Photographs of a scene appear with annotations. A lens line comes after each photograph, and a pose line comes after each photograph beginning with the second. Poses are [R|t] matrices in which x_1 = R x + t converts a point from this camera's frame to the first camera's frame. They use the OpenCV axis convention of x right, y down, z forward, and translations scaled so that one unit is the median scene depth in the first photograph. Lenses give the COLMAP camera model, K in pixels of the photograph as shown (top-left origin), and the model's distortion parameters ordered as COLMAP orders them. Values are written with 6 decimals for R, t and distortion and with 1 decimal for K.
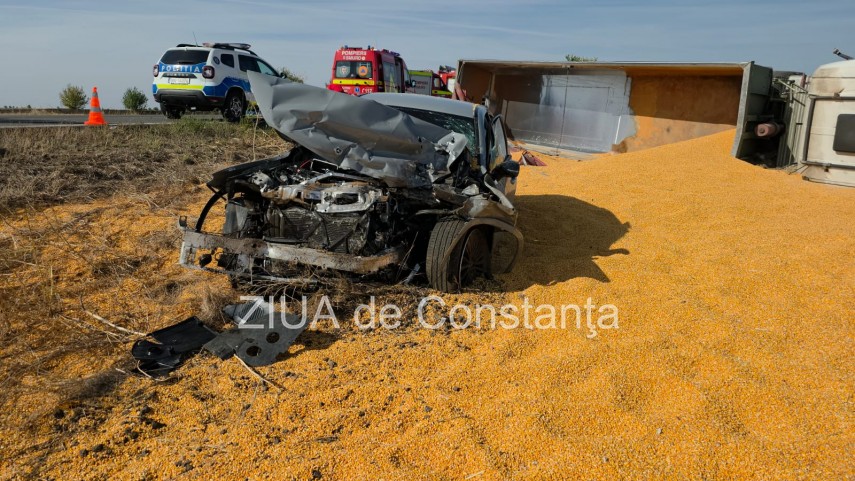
lens RADIAL K [[574.9, 0, 398.6], [0, 574.9, 228.4], [0, 0, 1]] dist [0.079062, -0.077314]
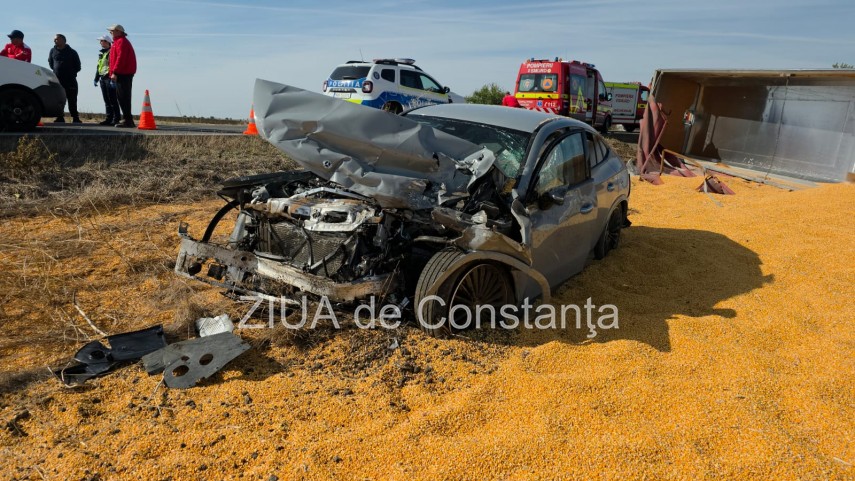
lens RADIAL K [[574.9, 0, 404.5], [0, 574.9, 225.2], [0, 0, 1]] dist [0.079062, -0.077314]
pose [[0.935257, 0.076064, -0.345699, 0.304292], [-0.086545, 0.996136, -0.014961, -0.031894], [0.343226, 0.043911, 0.938226, 0.169946]]
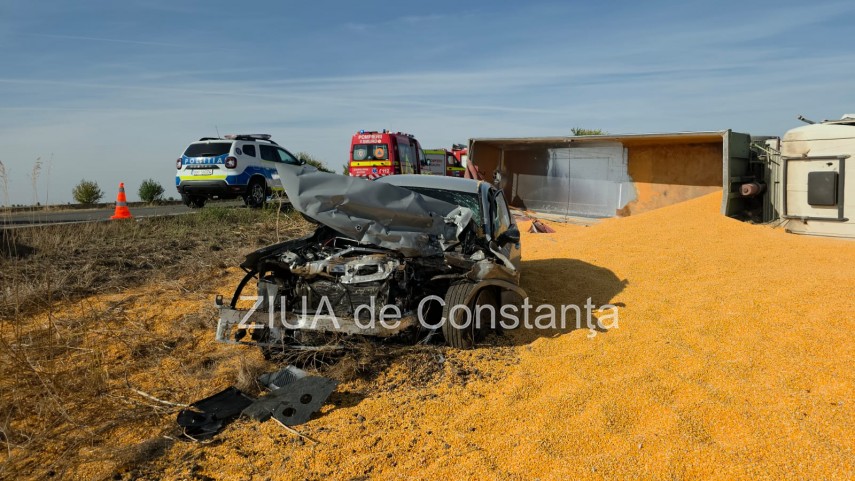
lens RADIAL K [[574.9, 0, 454.8], [0, 574.9, 228.3], [0, 0, 1]] dist [0.079062, -0.077314]
pose [[0.996502, -0.056719, 0.061372, 0.013044], [0.064097, 0.989980, -0.125823, 0.018776], [-0.053620, 0.129317, 0.990153, -0.122800]]
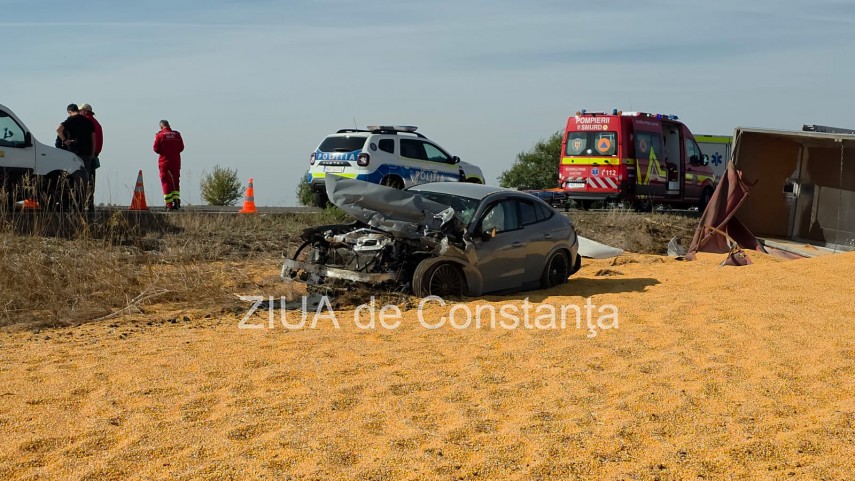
lens RADIAL K [[1382.2, 0, 426.5], [0, 1382.2, 208.2], [0, 0, 1]] dist [0.245653, 0.000000]
pose [[0.940301, -0.001646, -0.340341, 1.390655], [-0.066885, 0.979595, -0.189528, 0.583974], [0.333708, 0.200977, 0.921003, -2.628720]]
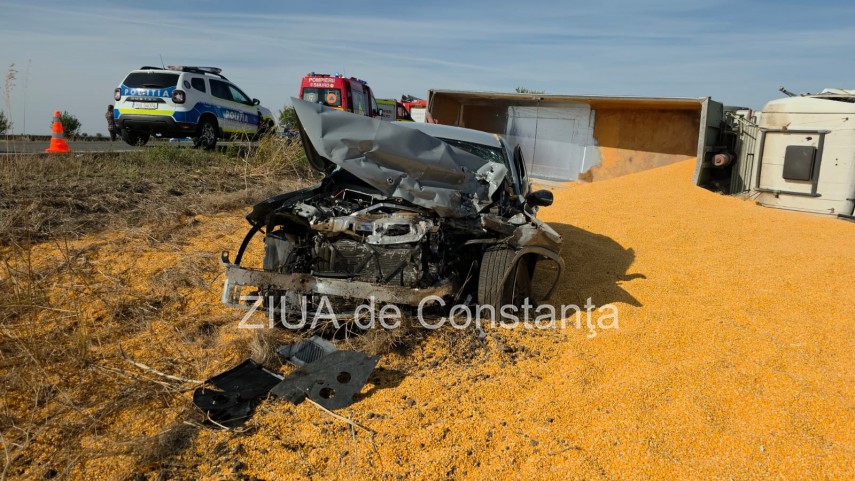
lens RADIAL K [[574.9, 0, 440.1], [0, 574.9, 244.3], [0, 0, 1]] dist [0.079062, -0.077314]
pose [[0.988213, -0.020265, 0.151735, -0.156516], [0.023456, 0.999539, -0.019273, -0.006224], [-0.151275, 0.022605, 0.988233, 0.025625]]
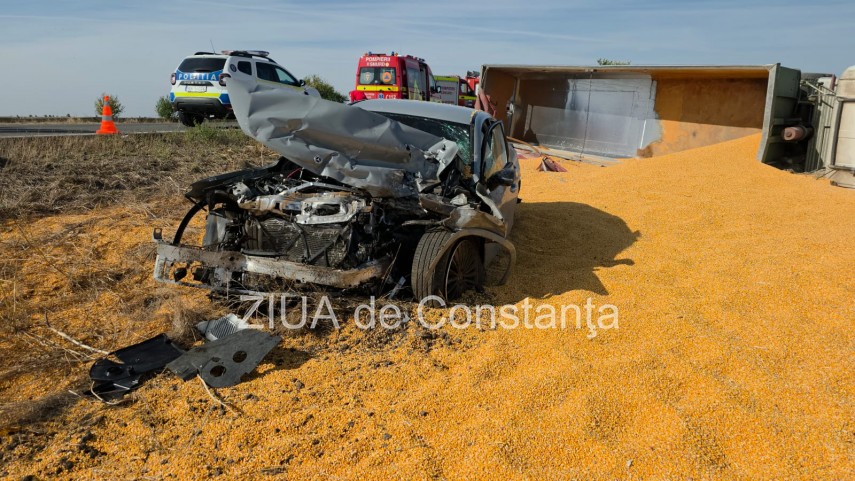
lens RADIAL K [[574.9, 0, 418.8], [0, 574.9, 227.7], [0, 0, 1]] dist [0.079062, -0.077314]
pose [[0.999690, -0.003559, -0.024645, 0.079113], [0.003300, 0.999939, -0.010535, -0.009684], [0.024681, 0.010450, 0.999641, 0.037984]]
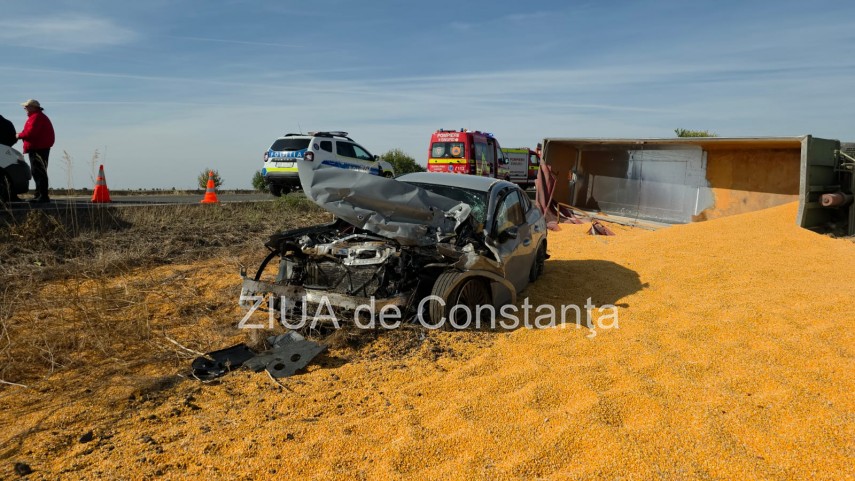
lens RADIAL K [[574.9, 0, 444.2], [0, 574.9, 226.0], [0, 0, 1]] dist [0.079062, -0.077314]
pose [[0.992575, -0.007743, -0.121387, 0.218032], [-0.008339, 0.991292, -0.131419, 0.048417], [0.121347, 0.131455, 0.983867, -0.229000]]
